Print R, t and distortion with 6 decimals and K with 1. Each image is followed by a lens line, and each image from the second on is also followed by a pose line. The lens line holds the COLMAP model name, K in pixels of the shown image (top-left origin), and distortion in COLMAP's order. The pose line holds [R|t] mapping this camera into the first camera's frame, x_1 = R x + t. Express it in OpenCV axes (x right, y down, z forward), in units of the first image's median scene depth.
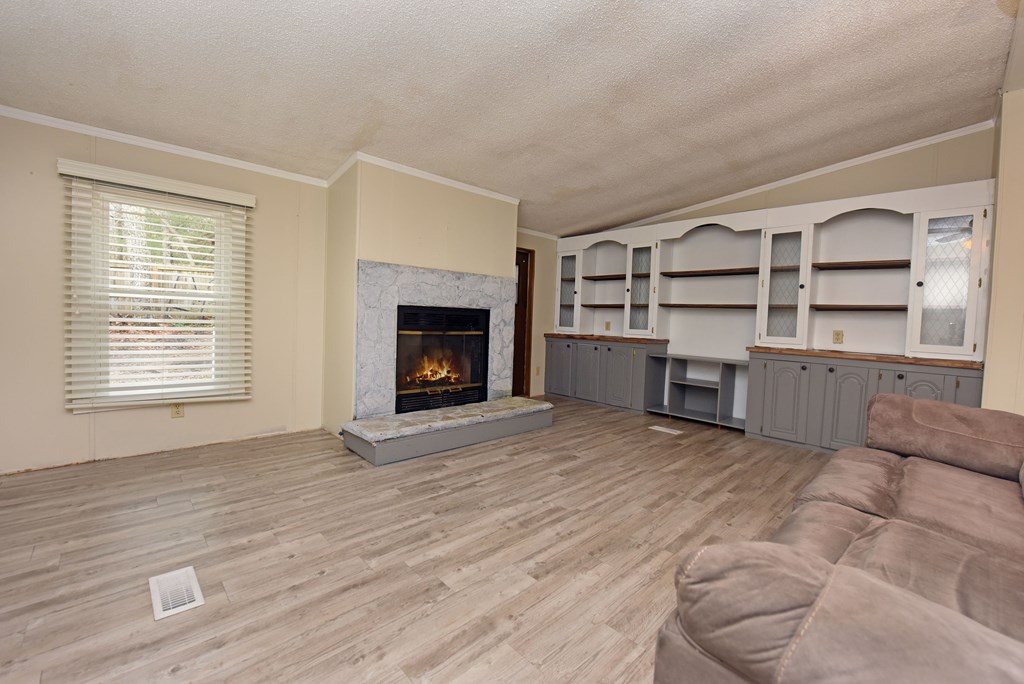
lens RADIAL K [[412.3, 0, 513.2], [0, 412.3, 334.7], [0, 0, 1]] dist [-0.012125, -0.000405]
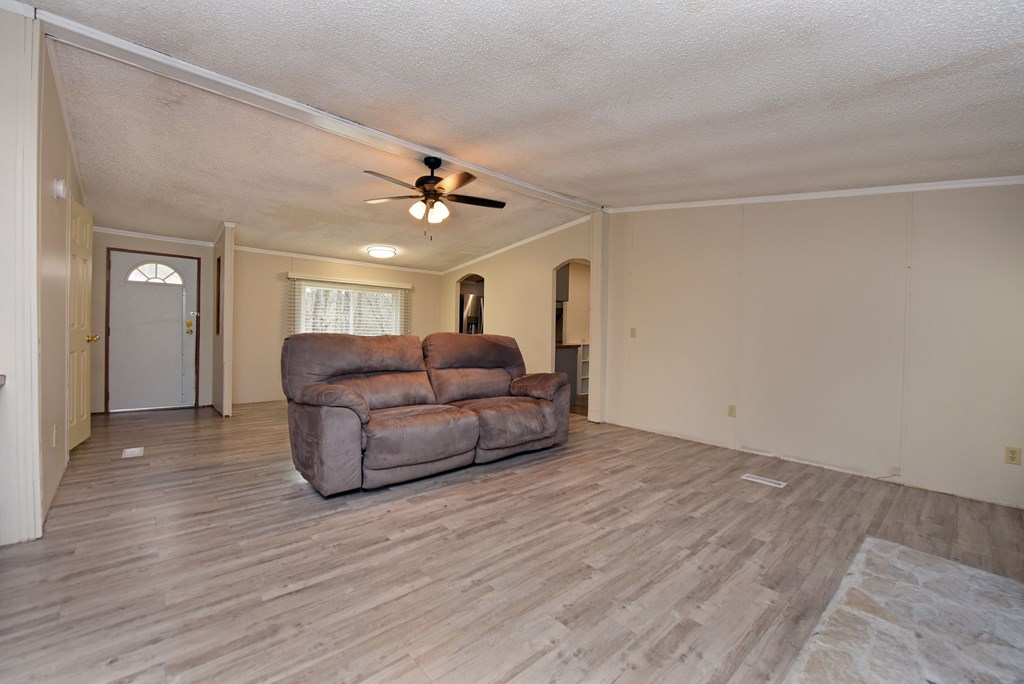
lens RADIAL K [[412.3, 0, 505.3], [0, 412.3, 335.0], [0, 0, 1]] dist [-0.012125, -0.000405]
pose [[-0.997118, -0.059684, 0.046835, 0.295264], [-0.057077, 0.996846, 0.055147, -0.109496], [-0.049979, 0.052314, -0.997379, 1.989868]]
